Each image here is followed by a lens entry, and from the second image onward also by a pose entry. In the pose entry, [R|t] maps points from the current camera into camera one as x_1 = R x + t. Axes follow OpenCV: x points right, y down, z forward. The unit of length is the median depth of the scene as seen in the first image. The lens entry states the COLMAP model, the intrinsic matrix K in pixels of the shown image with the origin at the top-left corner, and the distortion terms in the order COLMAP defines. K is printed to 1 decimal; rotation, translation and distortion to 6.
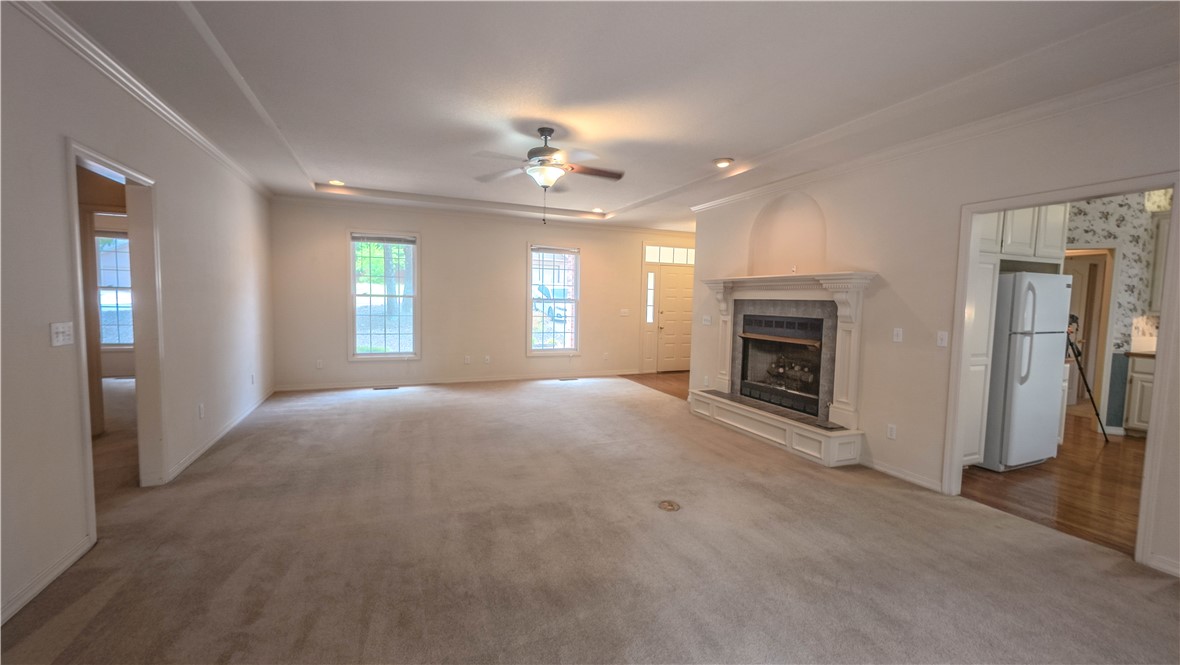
lens RADIAL K [[462.7, 0, 590.0], [0, 462.7, 332.5], [0, 0, 1]] dist [-0.023915, -0.000116]
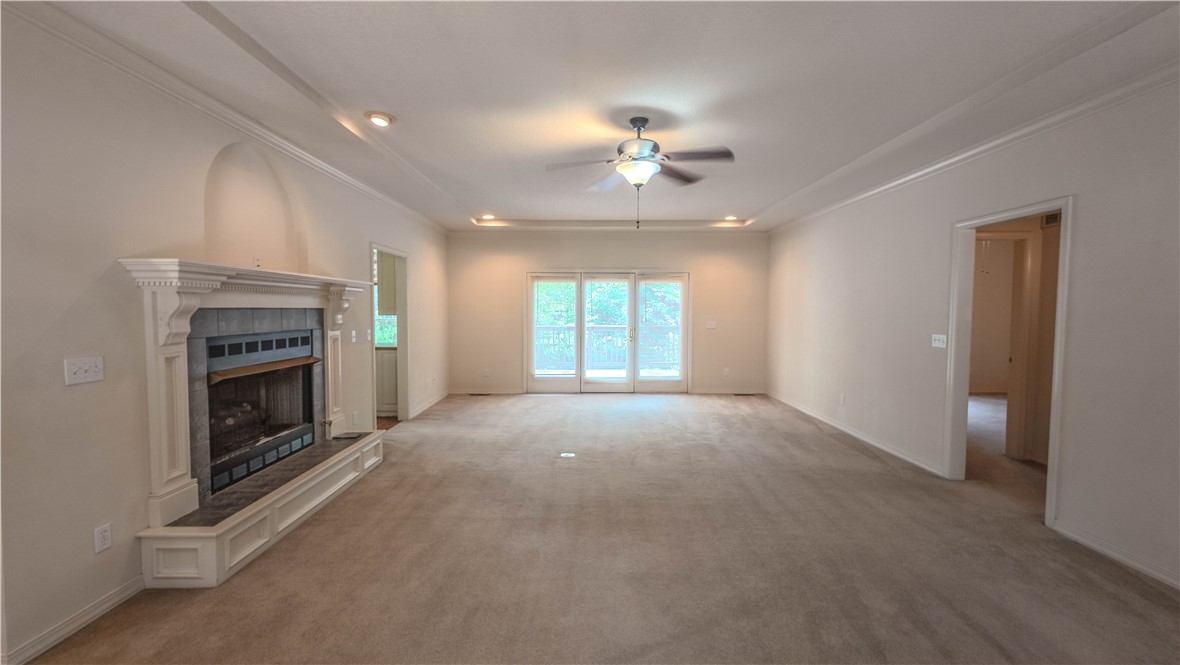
lens RADIAL K [[462.7, 0, 590.0], [0, 462.7, 332.5], [0, 0, 1]] dist [-0.023915, -0.000116]
pose [[-0.930118, -0.040462, 0.365025, -0.284822], [0.003943, 0.992755, 0.120092, -0.121757], [-0.367239, 0.113139, -0.923220, 1.561050]]
